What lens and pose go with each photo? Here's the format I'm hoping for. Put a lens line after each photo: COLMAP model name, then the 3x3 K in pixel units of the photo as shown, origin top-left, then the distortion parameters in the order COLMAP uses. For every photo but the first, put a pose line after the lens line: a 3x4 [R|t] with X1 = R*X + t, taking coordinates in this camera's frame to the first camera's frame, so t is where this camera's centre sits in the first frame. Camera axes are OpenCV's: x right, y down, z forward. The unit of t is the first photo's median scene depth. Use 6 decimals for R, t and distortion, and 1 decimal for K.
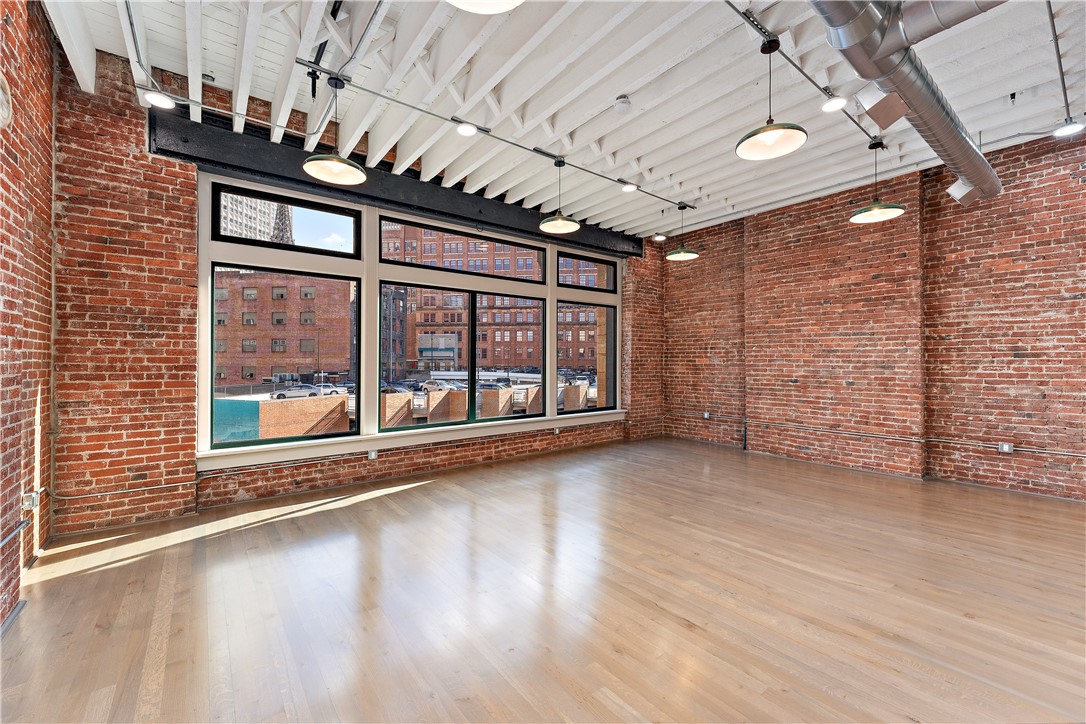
lens RADIAL K [[434.3, 0, 540.2], [0, 434.3, 361.1], [0, 0, 1]] dist [0.001817, 0.000103]
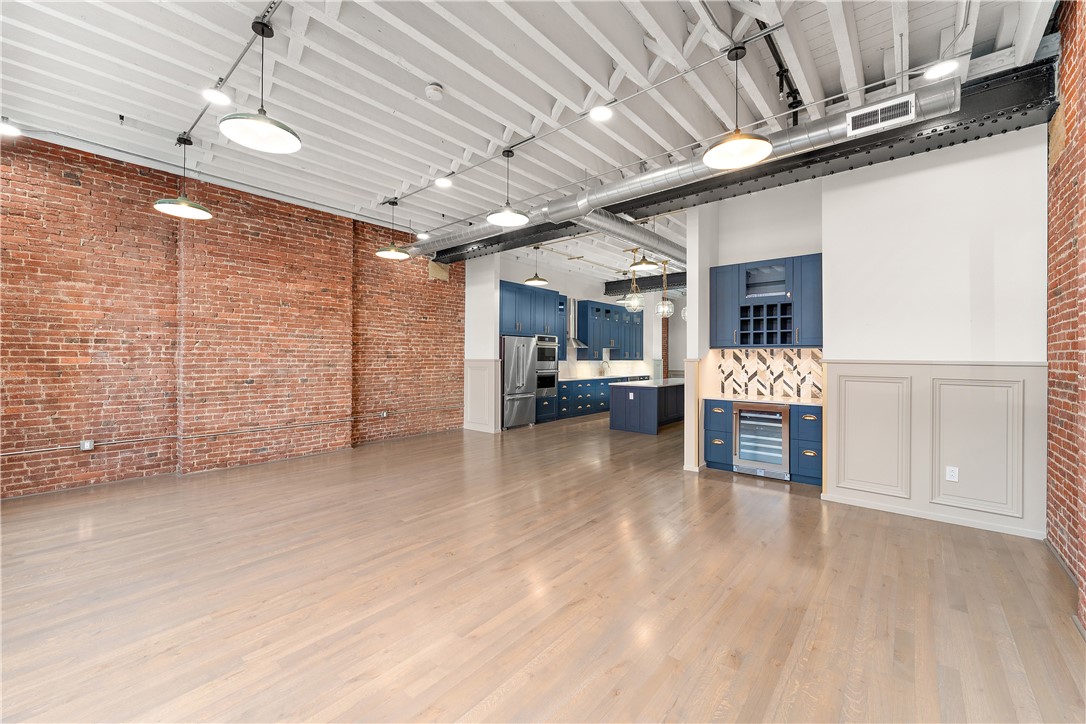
lens RADIAL K [[434.3, 0, 540.2], [0, 434.3, 361.1], [0, 0, 1]] dist [0.001817, 0.000103]
pose [[-0.201886, -0.005917, 0.979391, -0.506780], [-0.002156, 0.999982, 0.005597, -0.006018], [-0.979407, -0.000981, -0.201895, 0.631382]]
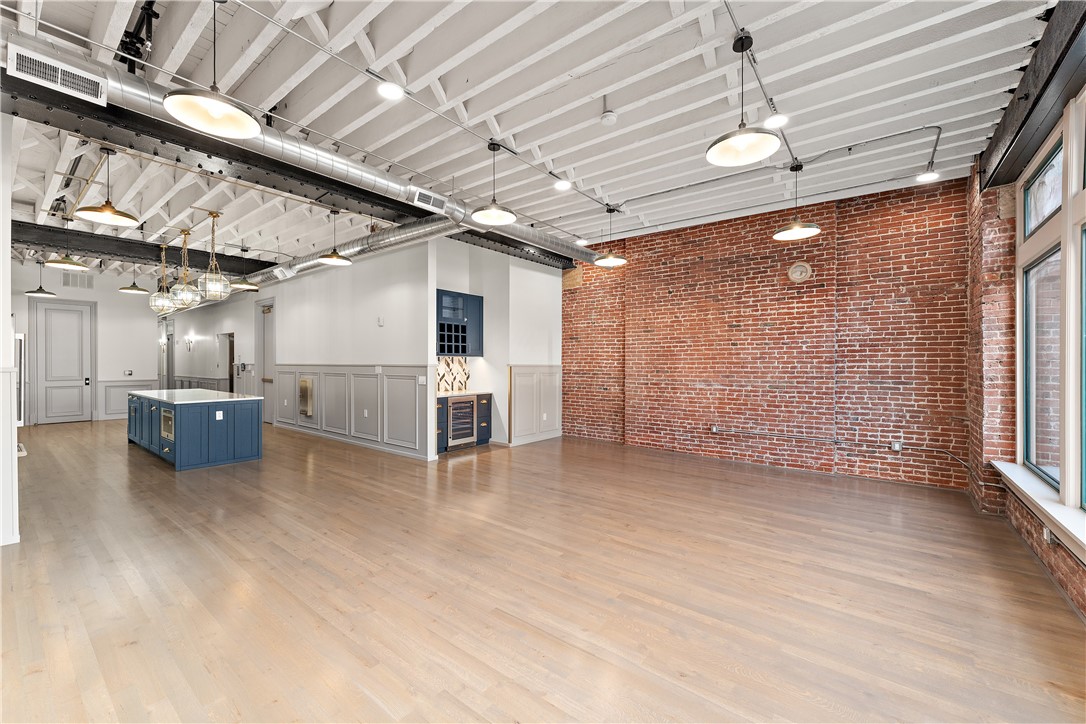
lens RADIAL K [[434.3, 0, 540.2], [0, 434.3, 361.1], [0, 0, 1]] dist [0.001817, 0.000103]
pose [[-0.969212, -0.002065, -0.246219, 0.387296], [-0.001170, 0.999992, -0.003780, -0.010971], [0.246225, -0.003376, -0.969207, 1.276779]]
